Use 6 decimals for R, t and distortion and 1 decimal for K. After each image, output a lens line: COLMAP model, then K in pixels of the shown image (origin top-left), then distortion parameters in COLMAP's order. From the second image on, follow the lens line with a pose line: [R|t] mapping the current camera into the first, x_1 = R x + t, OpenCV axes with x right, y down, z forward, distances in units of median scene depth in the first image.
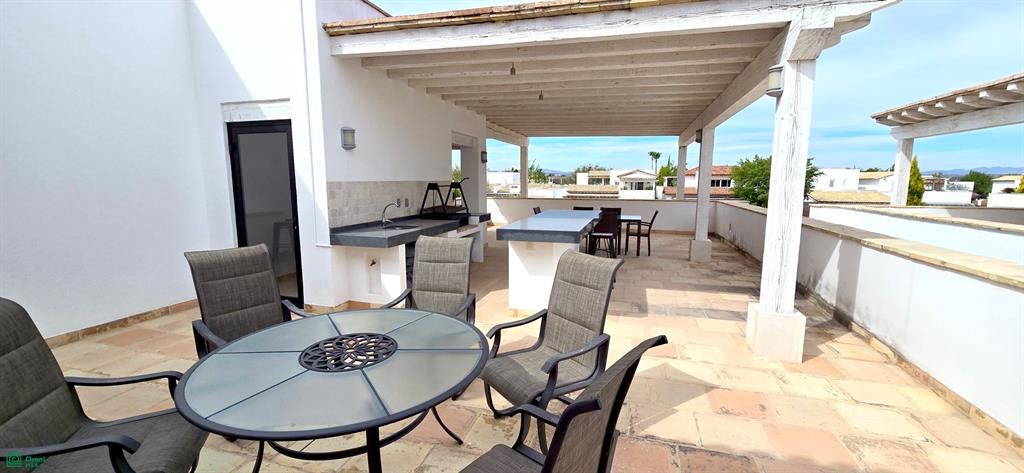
lens RADIAL K [[421.3, 0, 512.0], [0, 421.3, 236.5], [0, 0, 1]] dist [-0.001480, -0.000113]
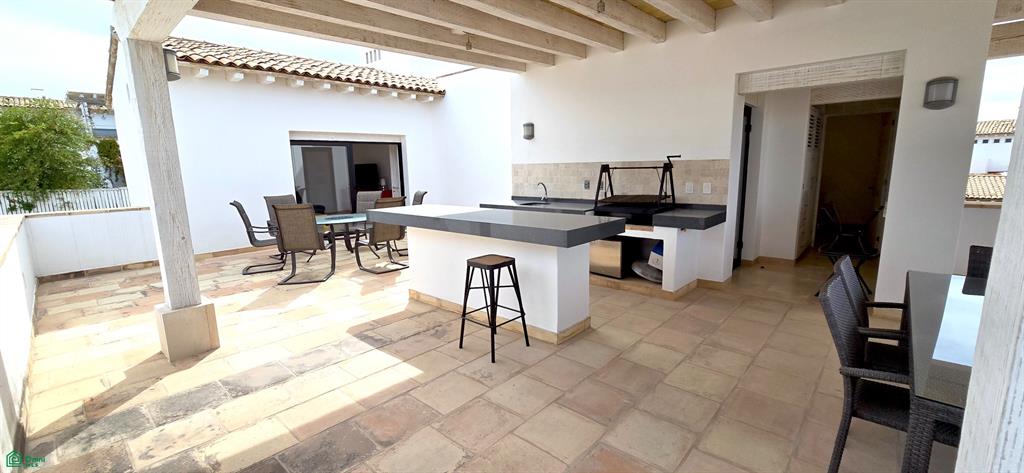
lens RADIAL K [[421.3, 0, 512.0], [0, 421.3, 236.5], [0, 0, 1]] dist [-0.001480, -0.000113]
pose [[-0.431603, 0.161246, -0.887535, 0.844540], [-0.100486, 0.969176, 0.224944, -0.200050], [0.896449, 0.186271, -0.402096, 1.517565]]
